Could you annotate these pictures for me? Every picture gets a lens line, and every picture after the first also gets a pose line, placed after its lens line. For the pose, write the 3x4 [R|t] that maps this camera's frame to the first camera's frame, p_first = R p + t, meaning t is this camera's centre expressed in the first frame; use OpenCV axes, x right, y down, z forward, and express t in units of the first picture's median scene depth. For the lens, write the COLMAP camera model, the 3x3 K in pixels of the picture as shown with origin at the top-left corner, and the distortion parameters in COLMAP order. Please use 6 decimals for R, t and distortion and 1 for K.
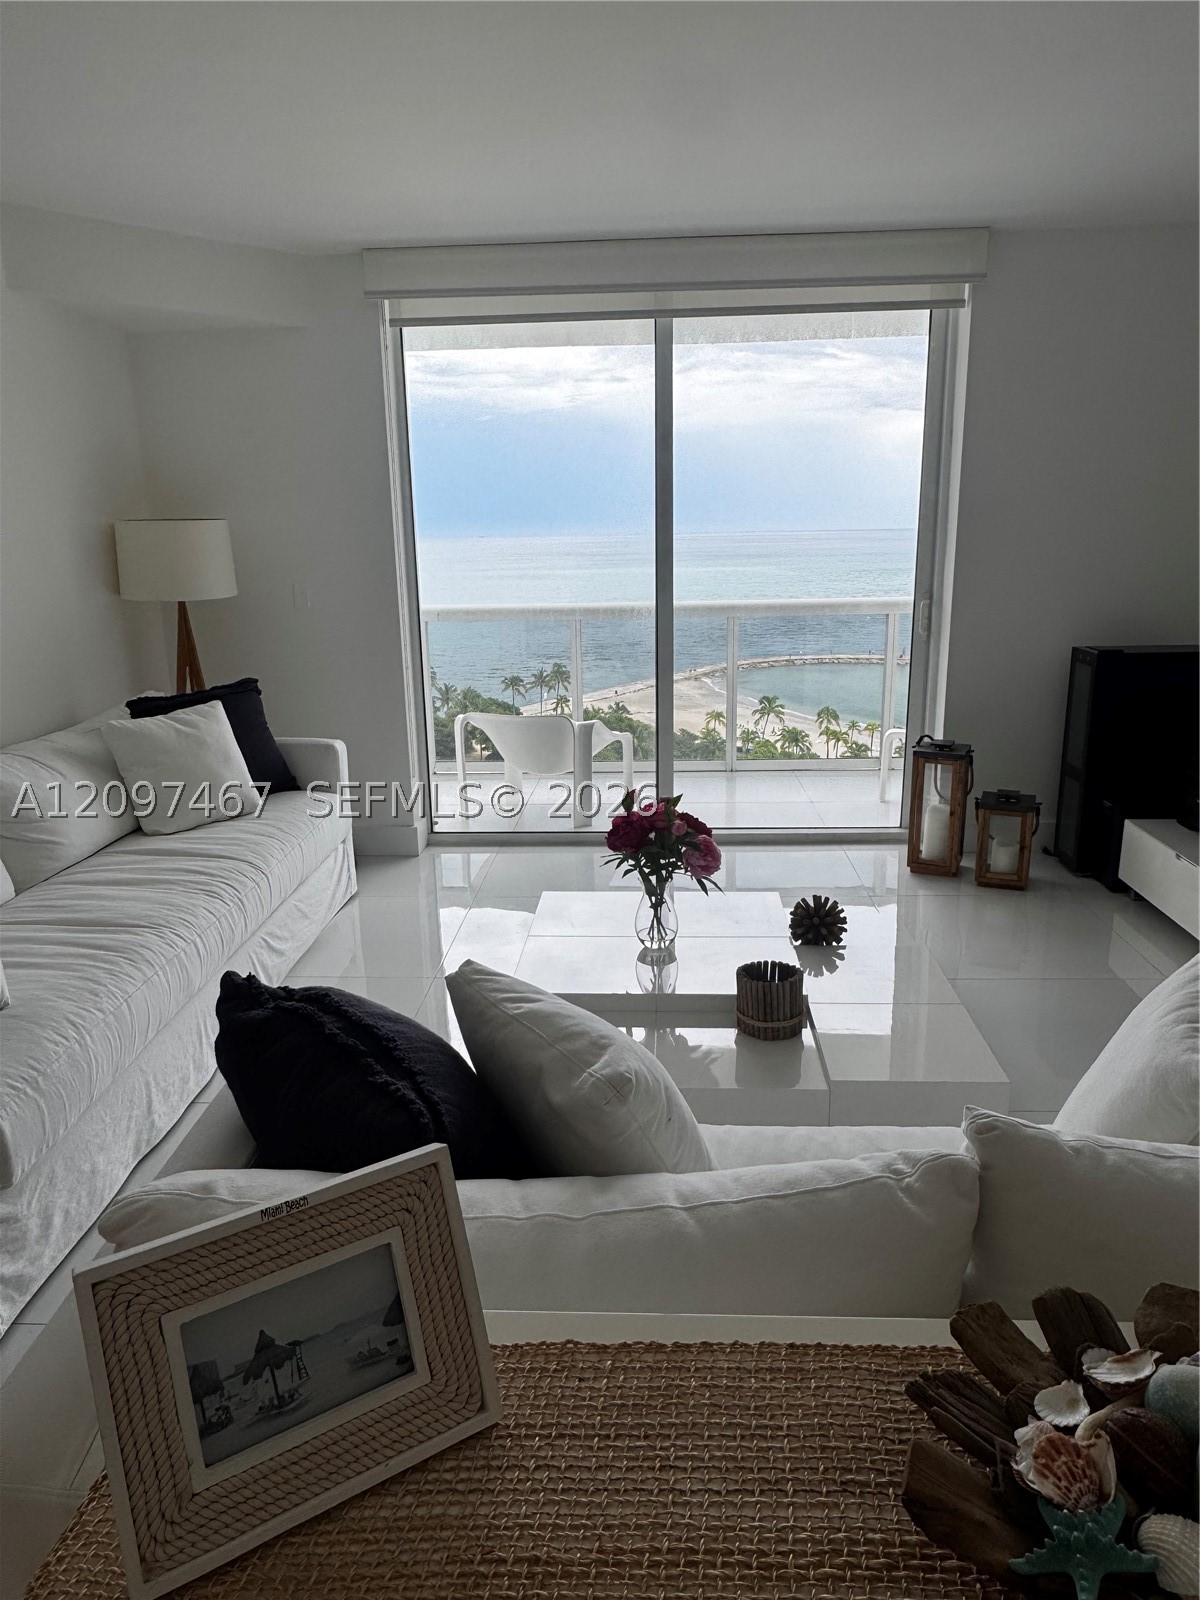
lens RADIAL K [[1044.2, 0, 608.6], [0, 1044.2, 800.9], [0, 0, 1]] dist [-0.015492, -0.006588]
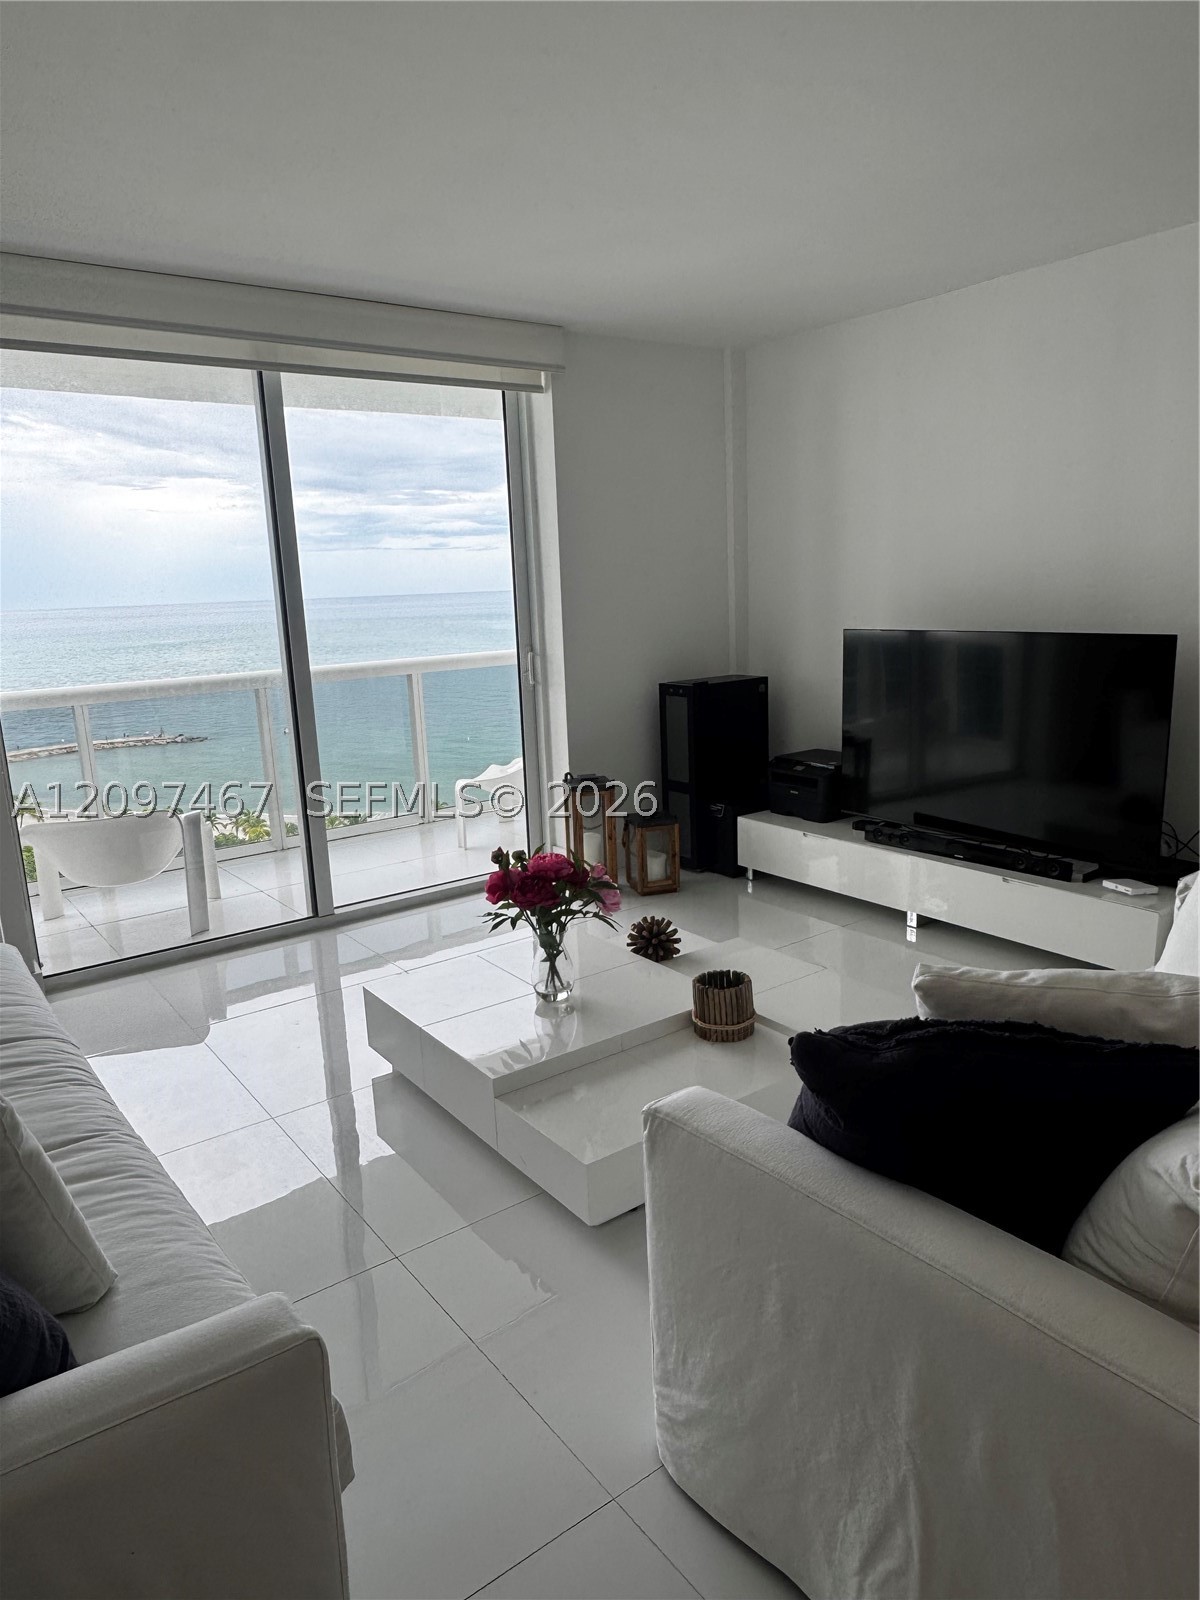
lens RADIAL K [[1044.2, 0, 615.6], [0, 1044.2, 791.8], [0, 0, 1]] dist [-0.015492, -0.006588]
pose [[0.764804, -0.134955, 0.629970, -0.364671], [0.182914, 0.983062, -0.011468, -0.022334], [-0.617752, 0.124001, 0.776535, 0.128229]]
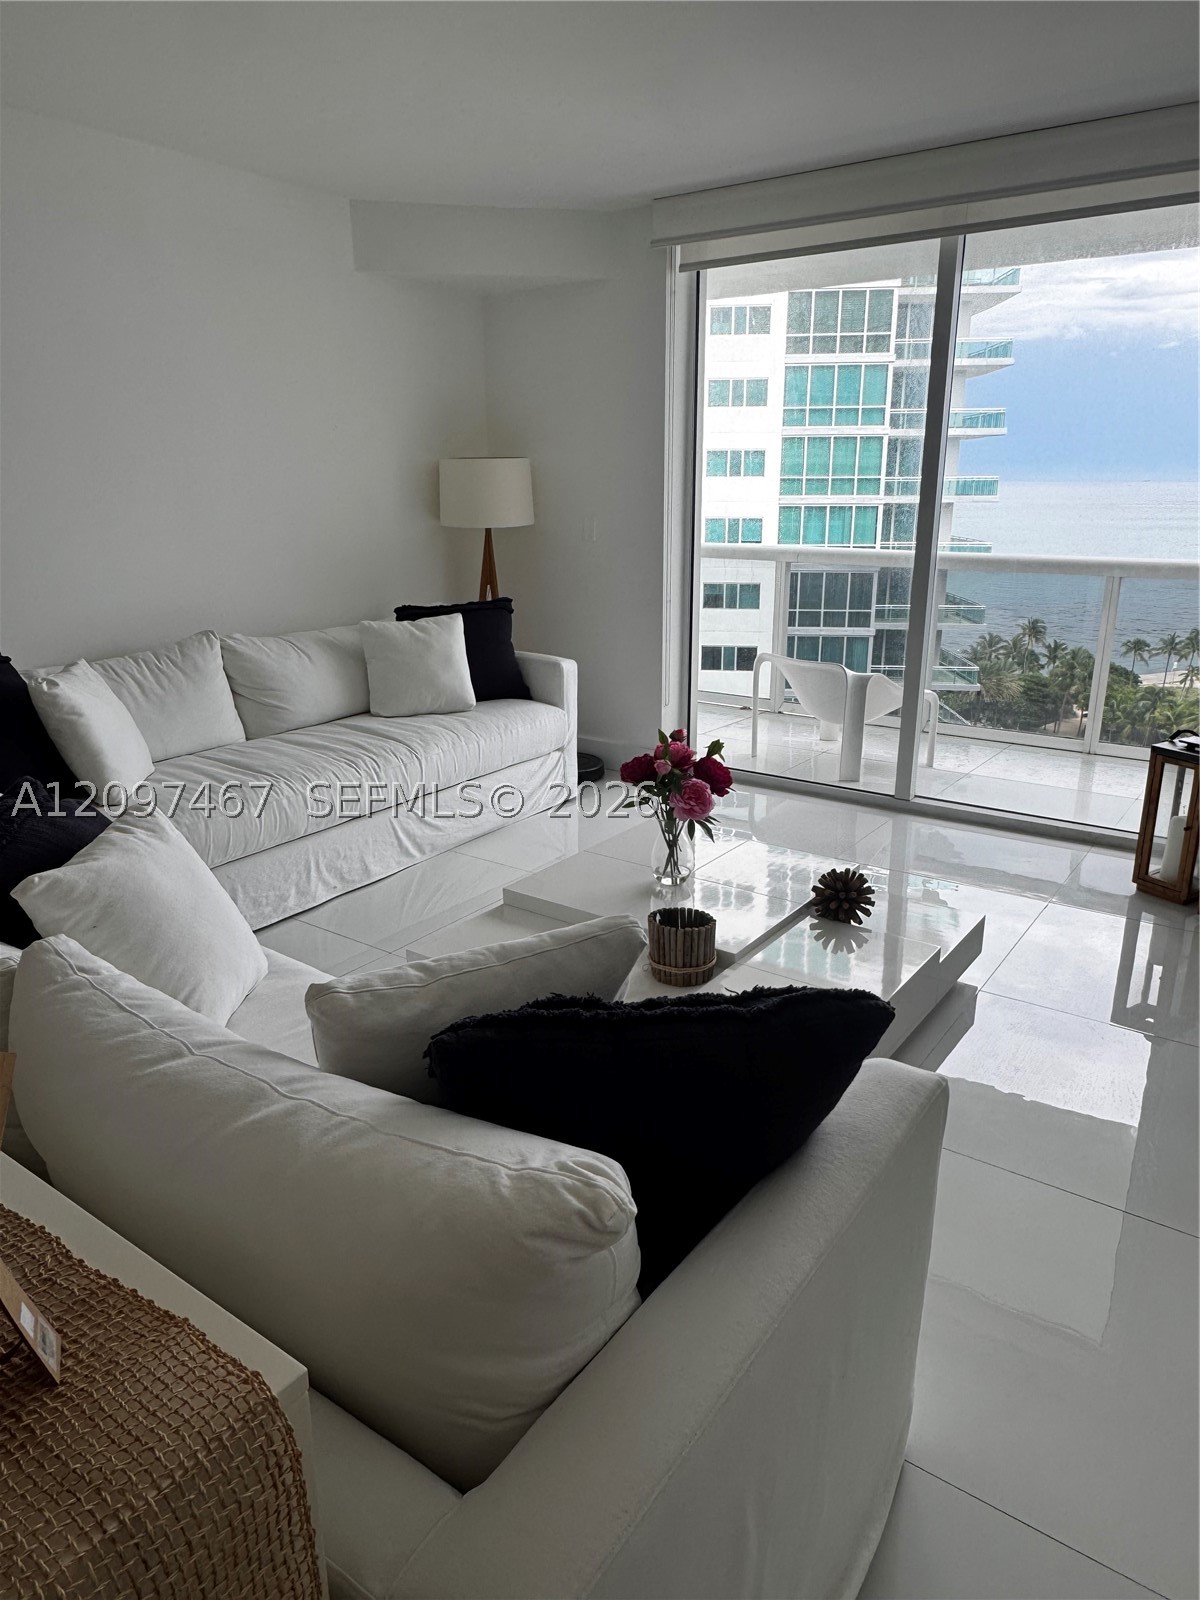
lens RADIAL K [[1044.2, 0, 611.7], [0, 1044.2, 808.1], [0, 0, 1]] dist [-0.015492, -0.006588]
pose [[0.837316, 0.177429, -0.517127, 0.376458], [-0.146175, 0.984093, 0.100965, -0.021103], [0.526815, -0.008949, 0.849933, 0.072413]]
